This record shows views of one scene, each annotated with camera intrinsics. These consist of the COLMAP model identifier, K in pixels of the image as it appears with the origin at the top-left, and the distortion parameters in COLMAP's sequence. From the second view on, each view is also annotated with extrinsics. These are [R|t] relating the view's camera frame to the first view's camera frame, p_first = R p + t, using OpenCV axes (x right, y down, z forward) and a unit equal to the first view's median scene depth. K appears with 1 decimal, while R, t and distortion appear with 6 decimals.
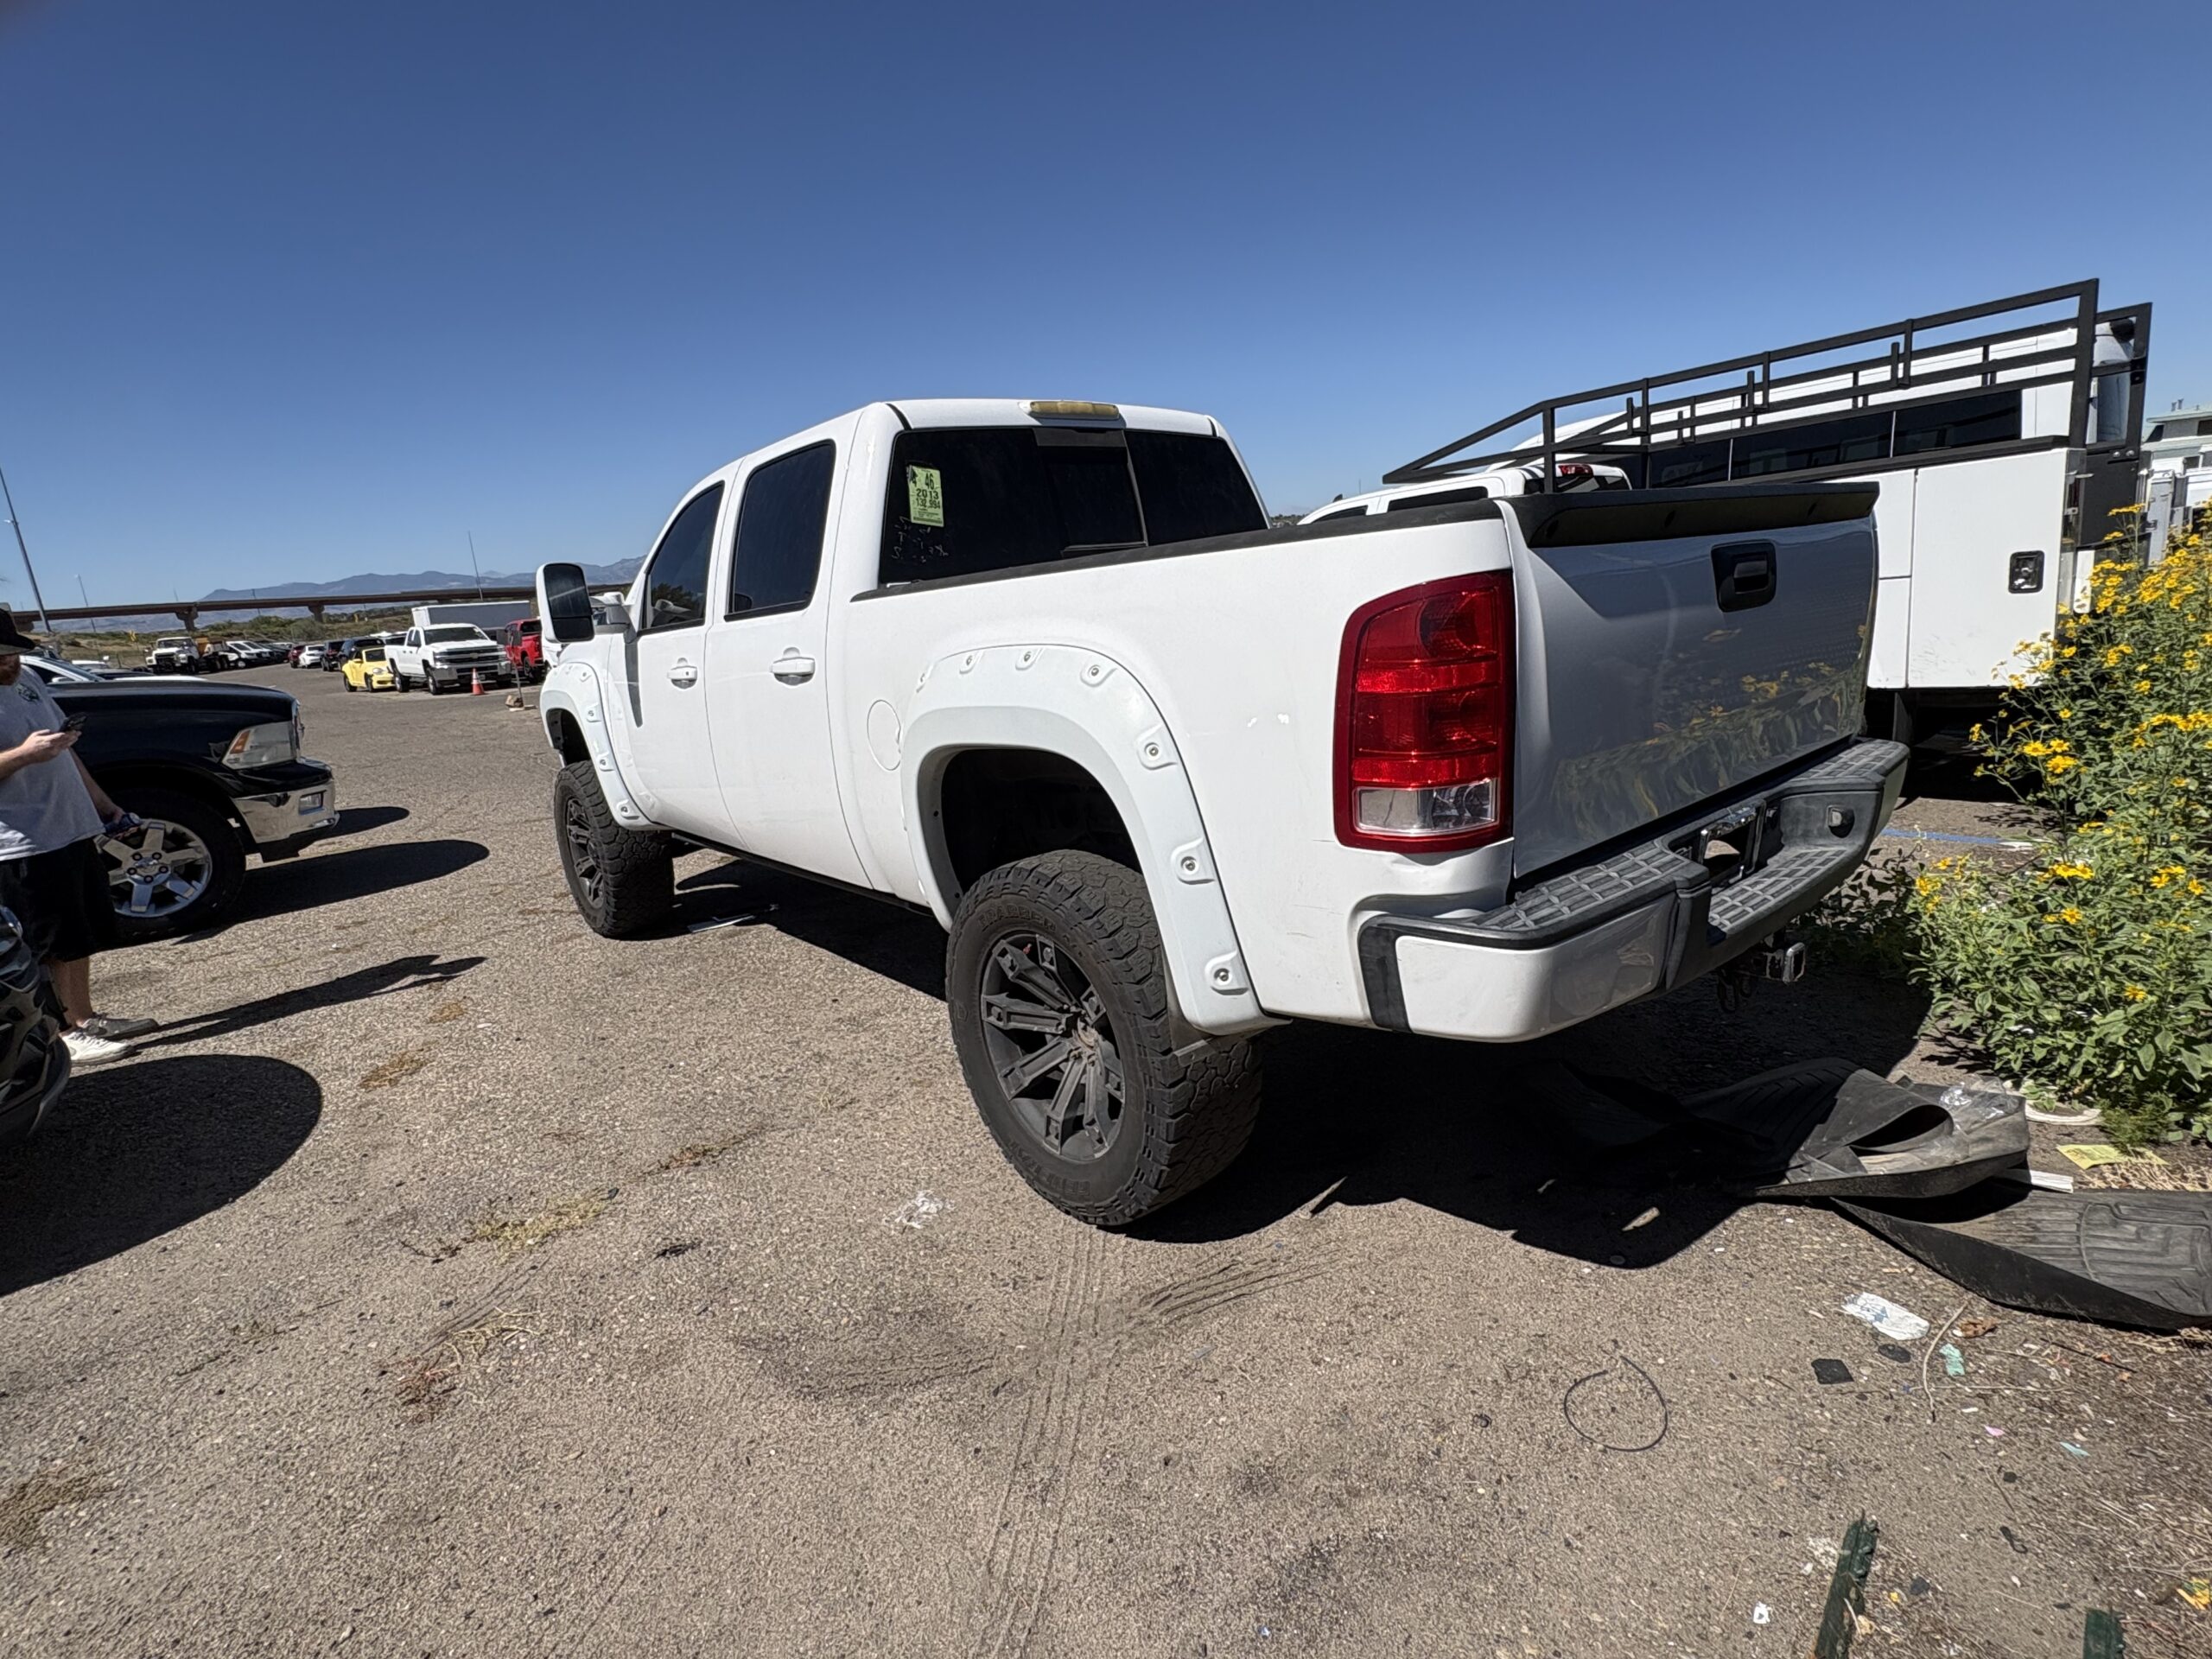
lens RADIAL K [[1092.6, 0, 1106.0], [0, 1092.6, 829.5], [0, 0, 1]] dist [0.004369, 0.001060]
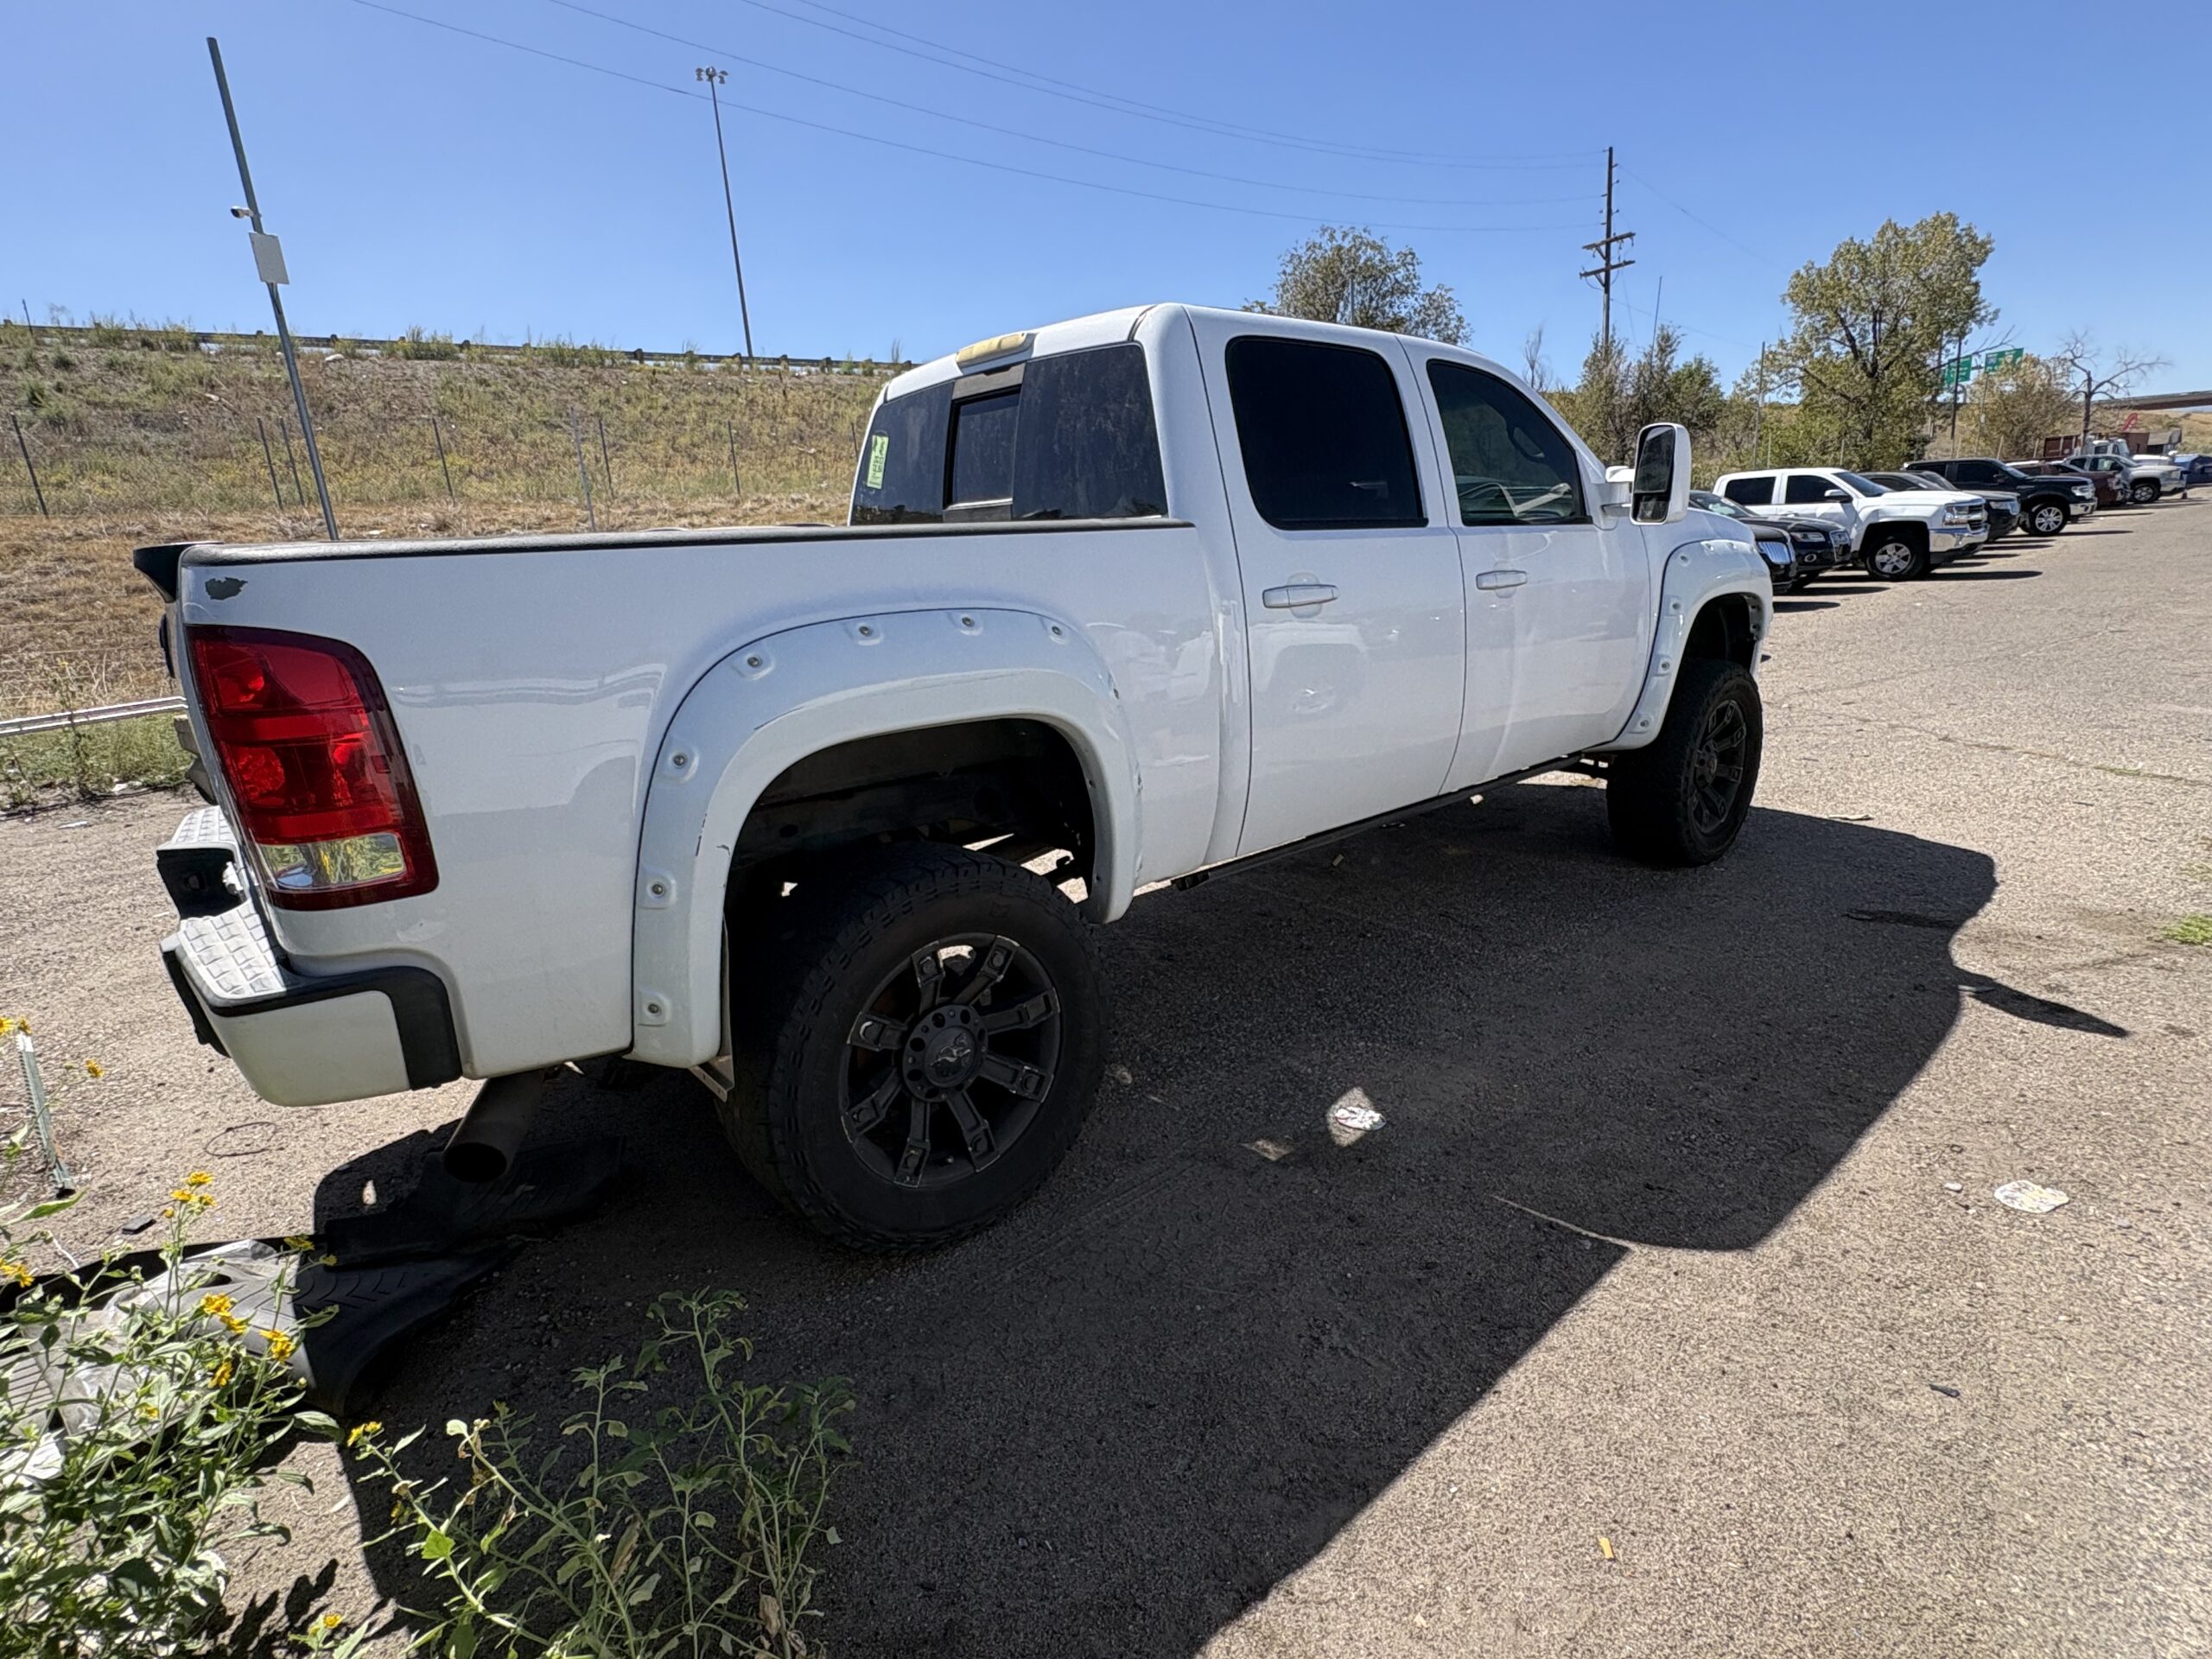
lens RADIAL K [[1092.6, 0, 1106.0], [0, 1092.6, 829.5], [0, 0, 1]] dist [0.004369, 0.001060]
pose [[0.022629, 0.352307, -0.935611, 1.021083], [-0.161294, 0.924877, 0.344364, -0.363912], [0.986647, 0.143116, 0.077754, 1.145141]]
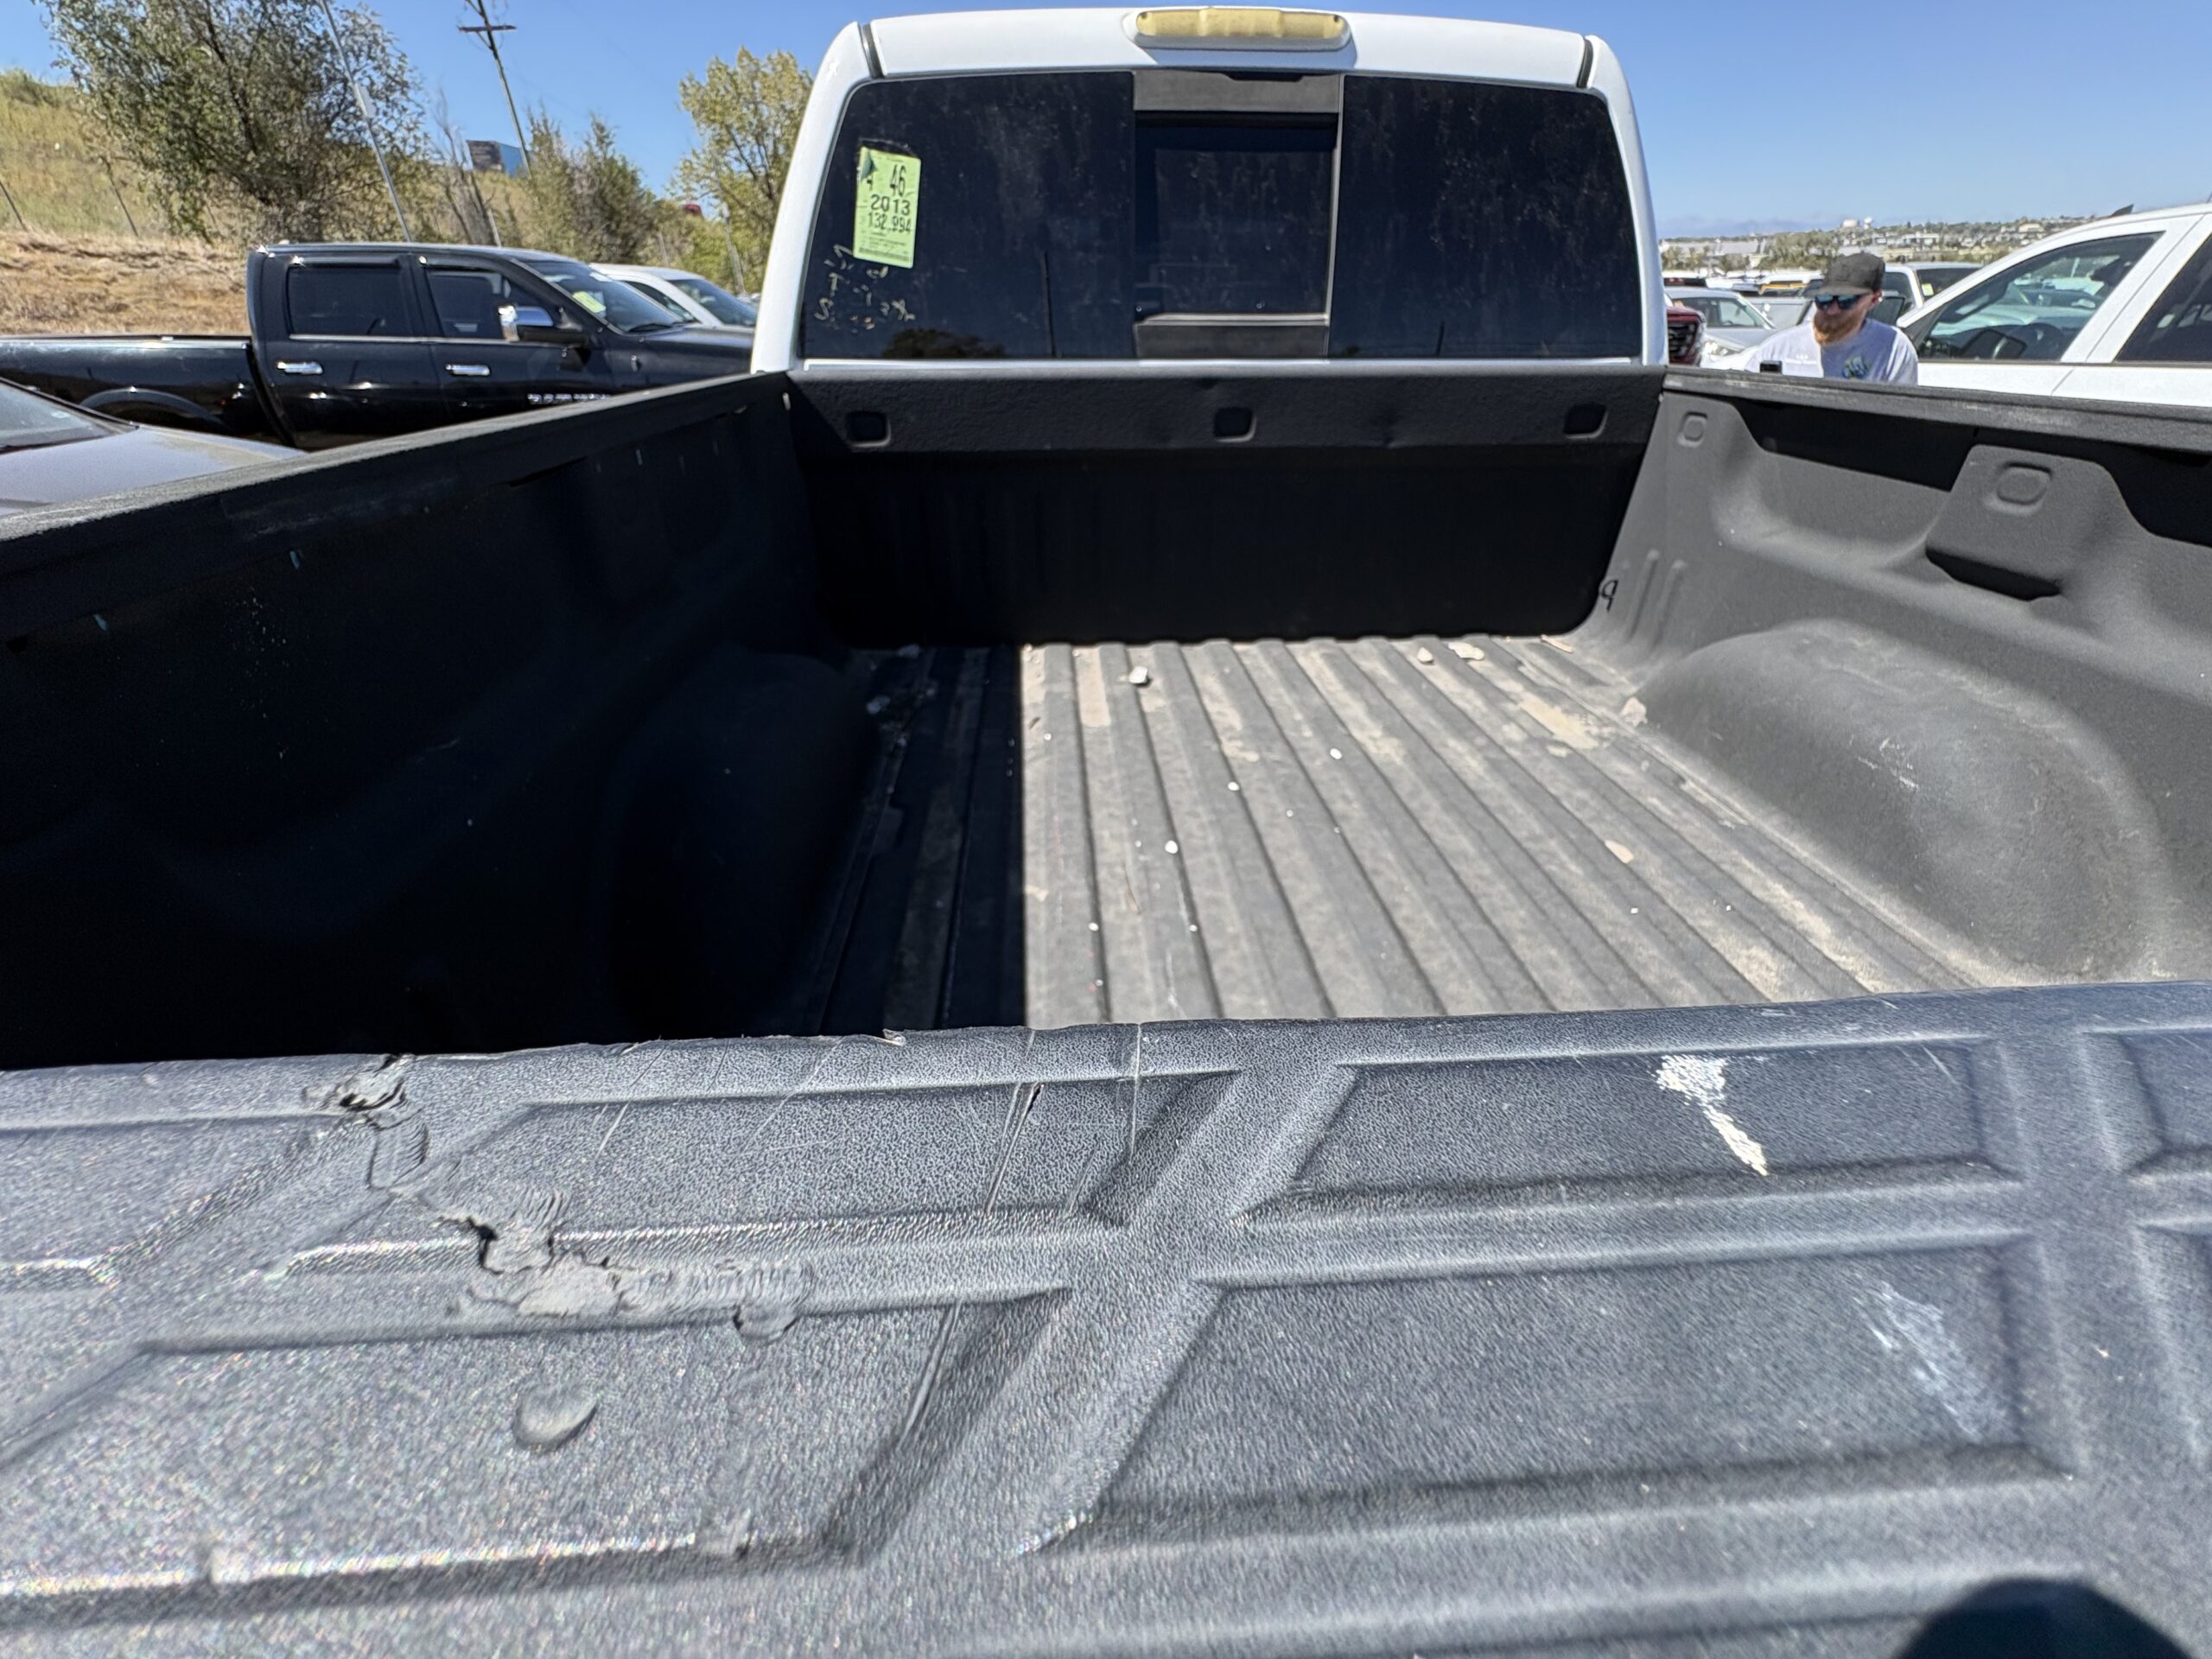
lens RADIAL K [[889.6, 0, 1106.0], [0, 889.6, 829.5], [0, 0, 1]] dist [0.001298, 0.000459]
pose [[0.801207, 0.384934, -0.458142, 0.284350], [-0.202147, 0.894730, 0.398239, -0.205145], [0.563209, -0.226460, 0.794677, 0.558844]]
